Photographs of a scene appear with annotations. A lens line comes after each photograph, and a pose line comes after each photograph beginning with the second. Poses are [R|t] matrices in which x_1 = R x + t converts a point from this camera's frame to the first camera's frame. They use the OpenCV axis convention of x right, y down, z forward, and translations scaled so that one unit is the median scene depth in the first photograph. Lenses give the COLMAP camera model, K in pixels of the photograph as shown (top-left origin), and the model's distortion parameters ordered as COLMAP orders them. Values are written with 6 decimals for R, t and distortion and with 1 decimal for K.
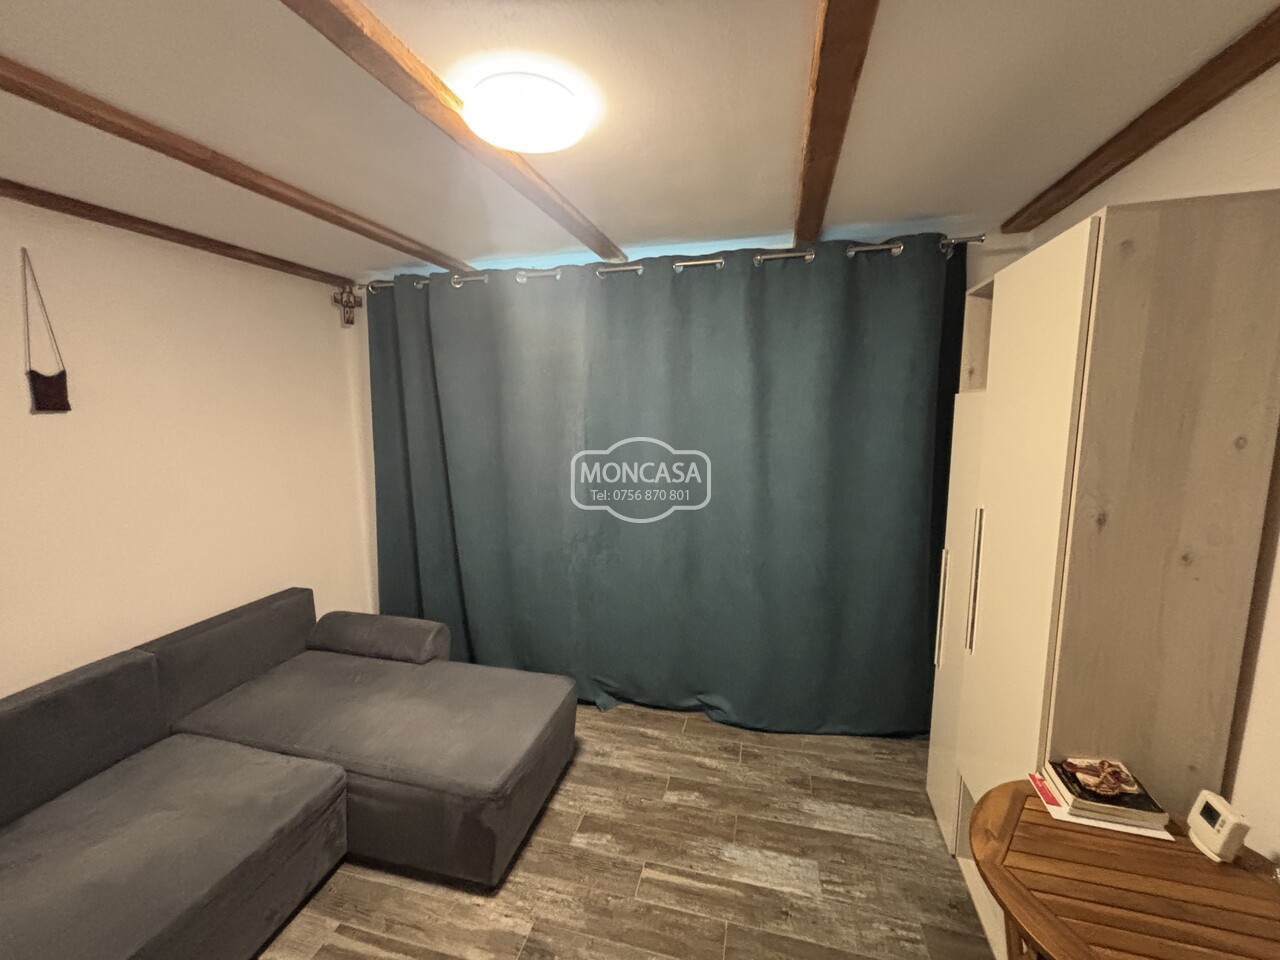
lens RADIAL K [[517.4, 0, 639.1], [0, 517.4, 476.4], [0, 0, 1]] dist [-0.001051, -0.000770]
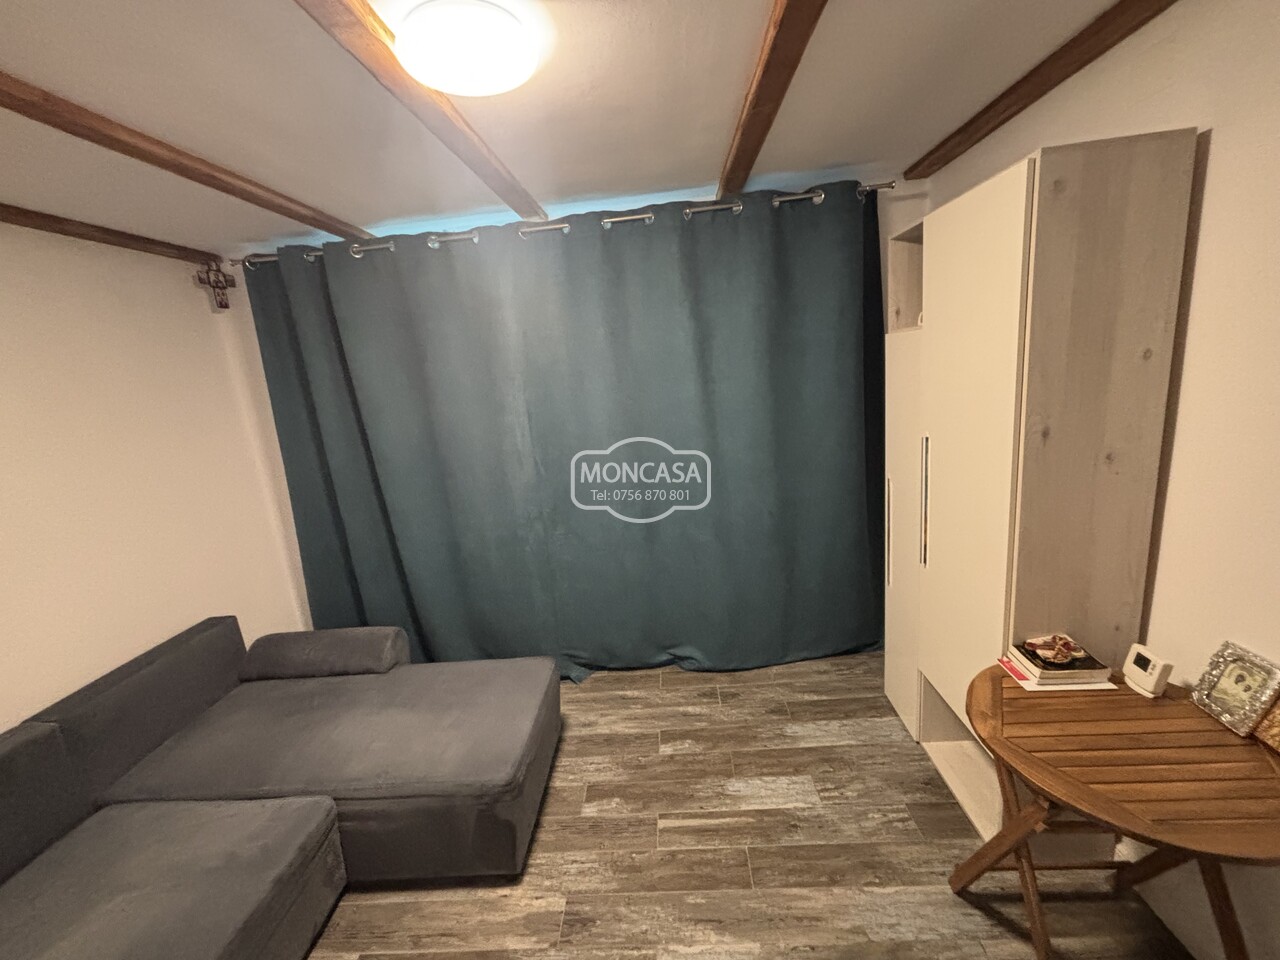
lens RADIAL K [[517.4, 0, 640.7], [0, 517.4, 477.6], [0, 0, 1]] dist [-0.001051, -0.000770]
pose [[0.975006, -0.127033, 0.182280, -0.117182], [0.114682, 0.990428, 0.076814, -0.005285], [-0.190293, -0.053990, 0.980242, 0.024118]]
